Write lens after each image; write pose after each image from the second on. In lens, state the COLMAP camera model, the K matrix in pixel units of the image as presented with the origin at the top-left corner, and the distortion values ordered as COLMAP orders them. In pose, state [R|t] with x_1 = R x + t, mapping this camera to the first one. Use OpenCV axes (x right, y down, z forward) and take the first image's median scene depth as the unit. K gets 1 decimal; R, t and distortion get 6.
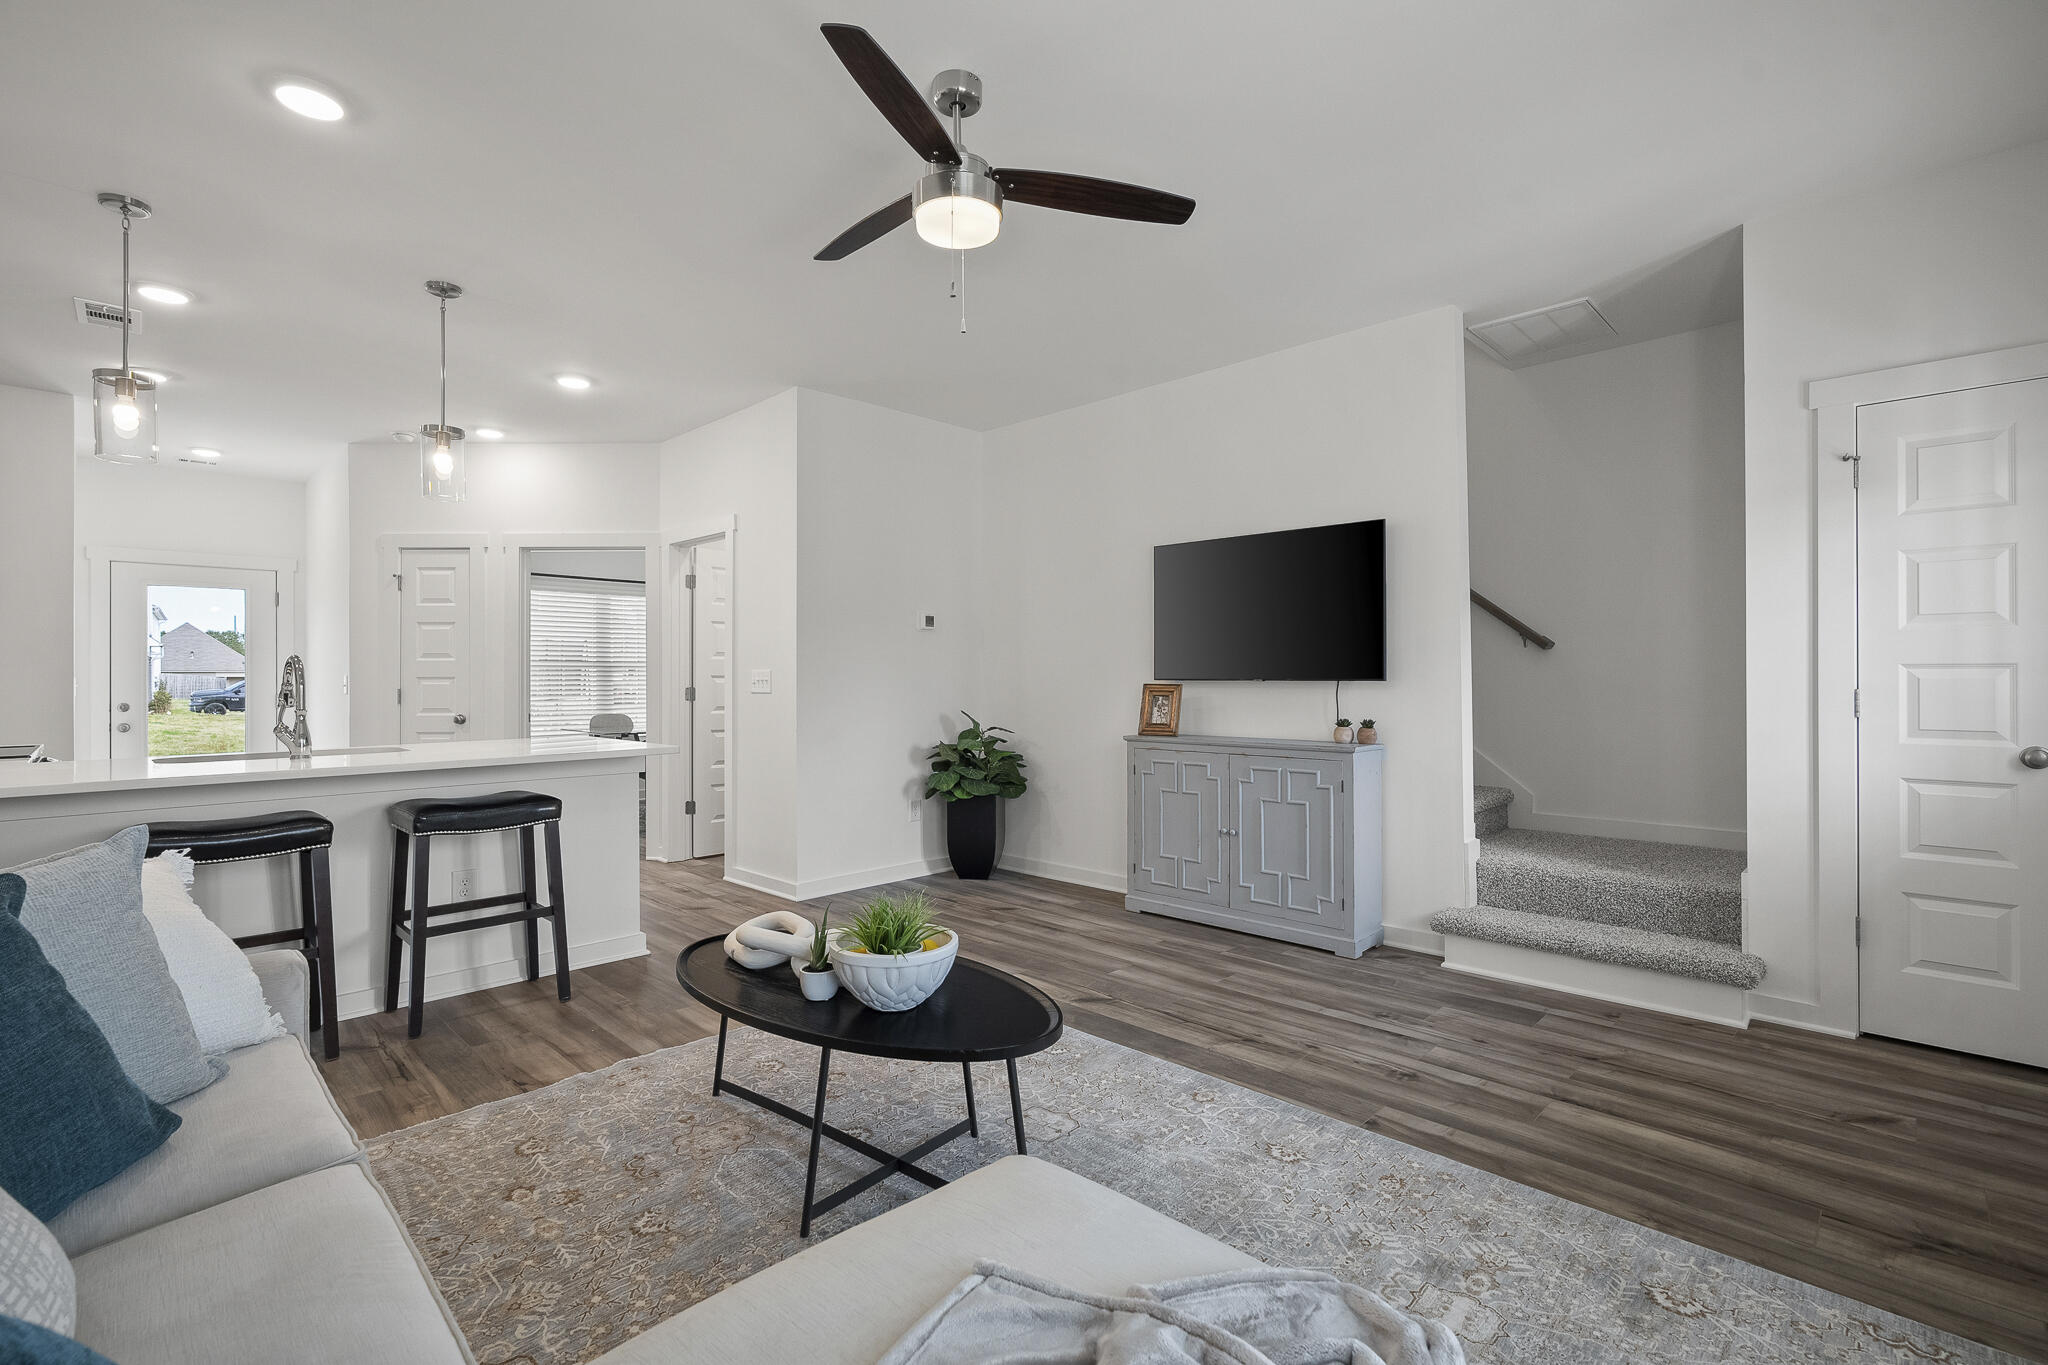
lens RADIAL K [[945.0, 0, 1029.4], [0, 945.0, 670.9], [0, 0, 1]] dist [-0.003682, 0.002146]
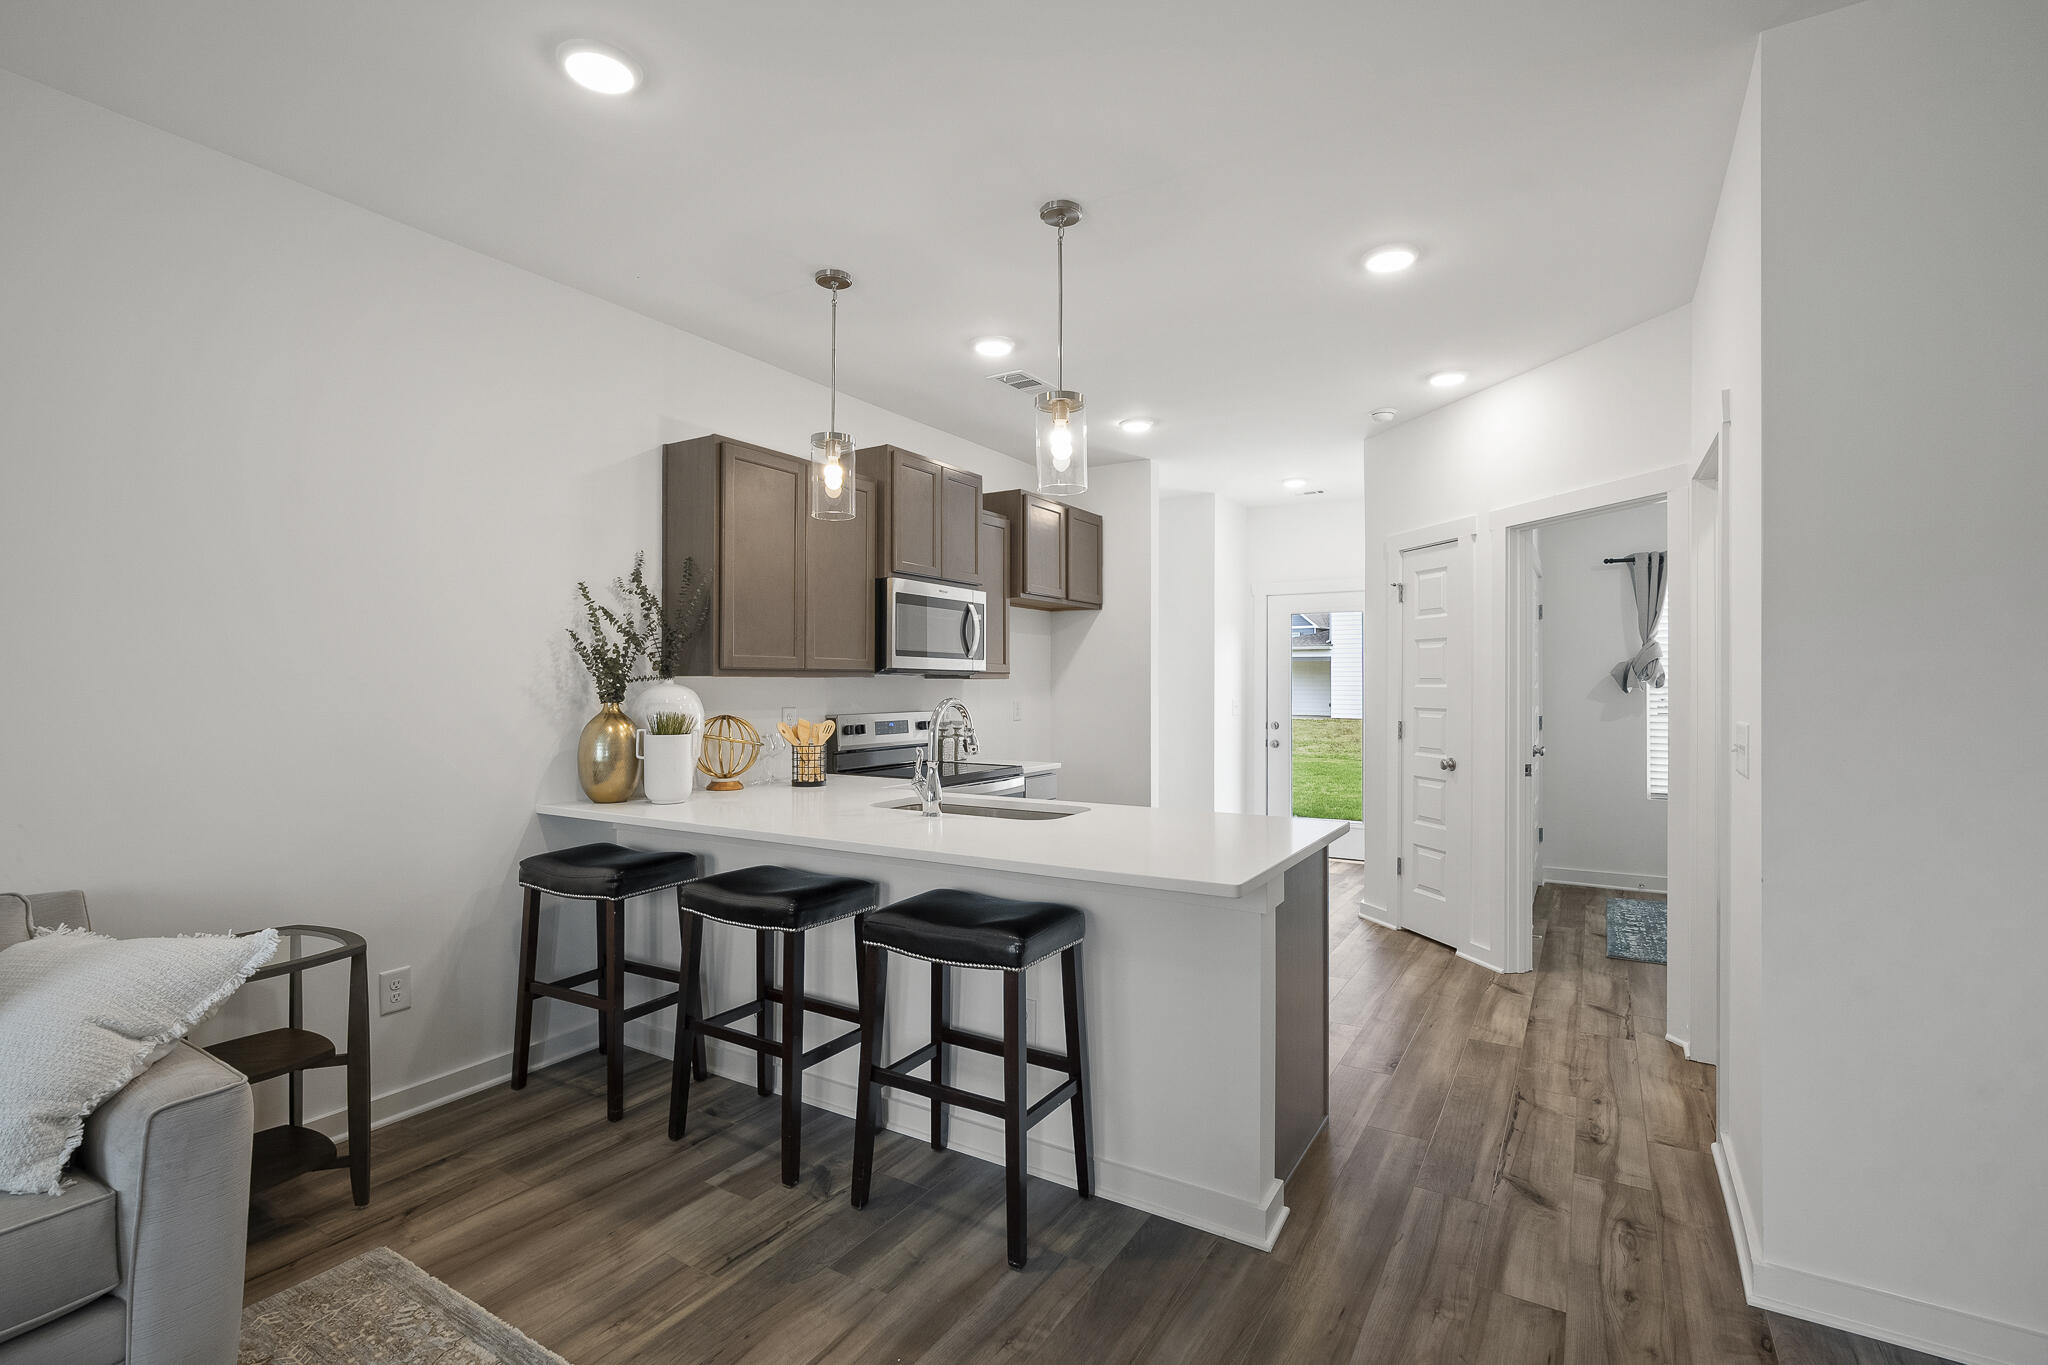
lens RADIAL K [[945.0, 0, 1018.6], [0, 945.0, 670.7], [0, 0, 1]] dist [-0.003682, 0.002146]
pose [[0.224720, -0.008911, -0.974383, 0.067037], [0.004920, 0.999956, -0.008010, -0.020802], [0.974411, -0.002994, 0.224754, 0.508309]]
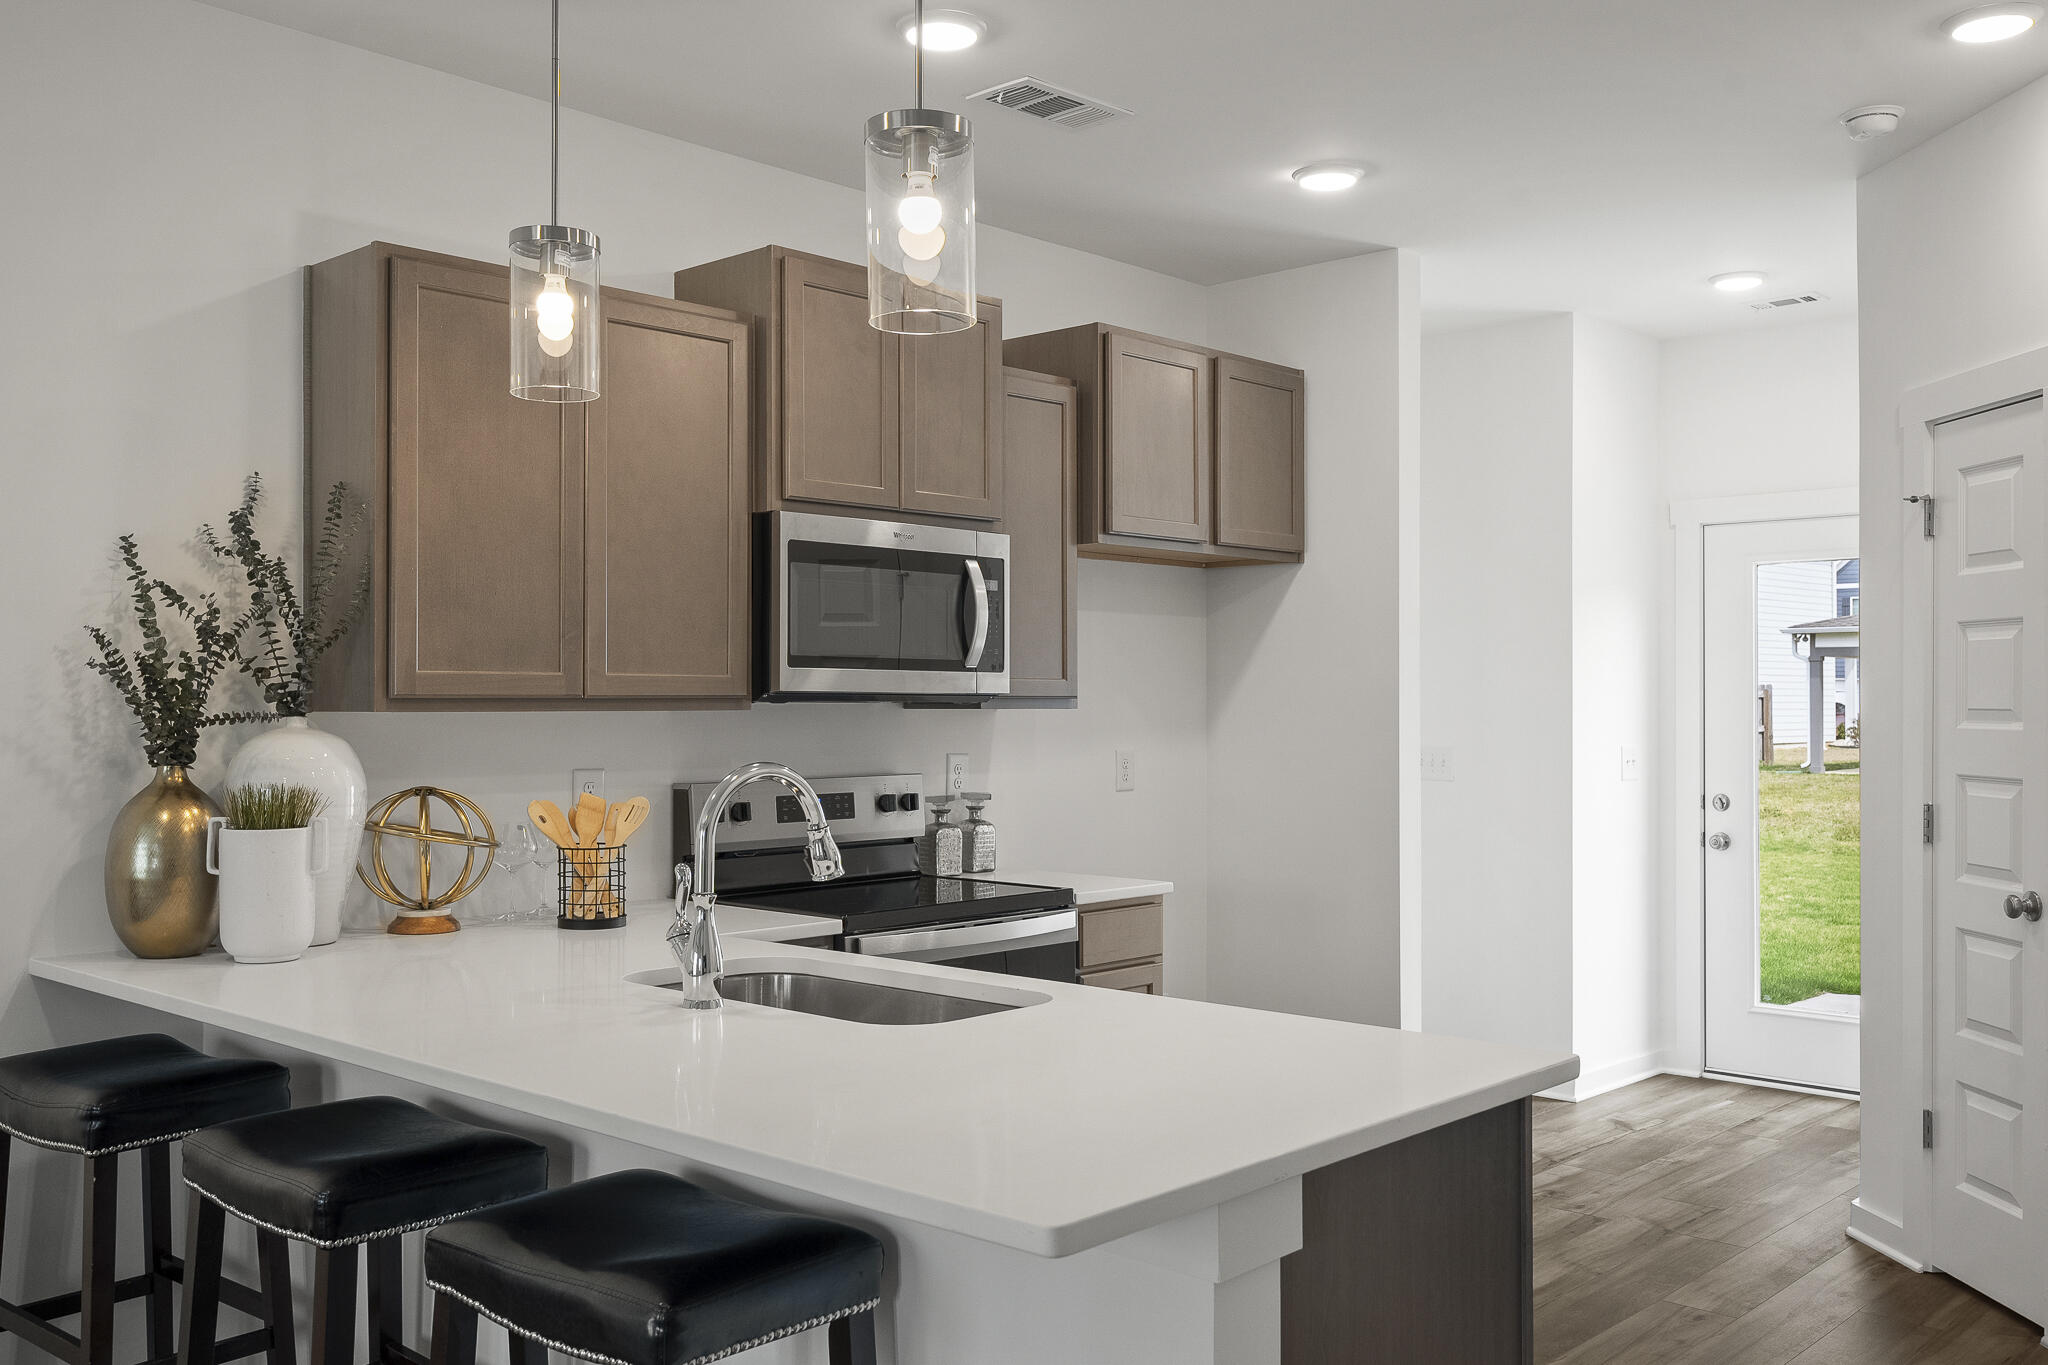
lens RADIAL K [[1795.2, 0, 1009.3], [0, 1795.2, 675.3], [0, 0, 1]] dist [0.020242, 0.006005]
pose [[0.028602, -0.009469, -0.999546, 0.031523], [0.007569, 0.999929, -0.009256, -0.028357], [0.999562, -0.007301, 0.028671, 0.645833]]
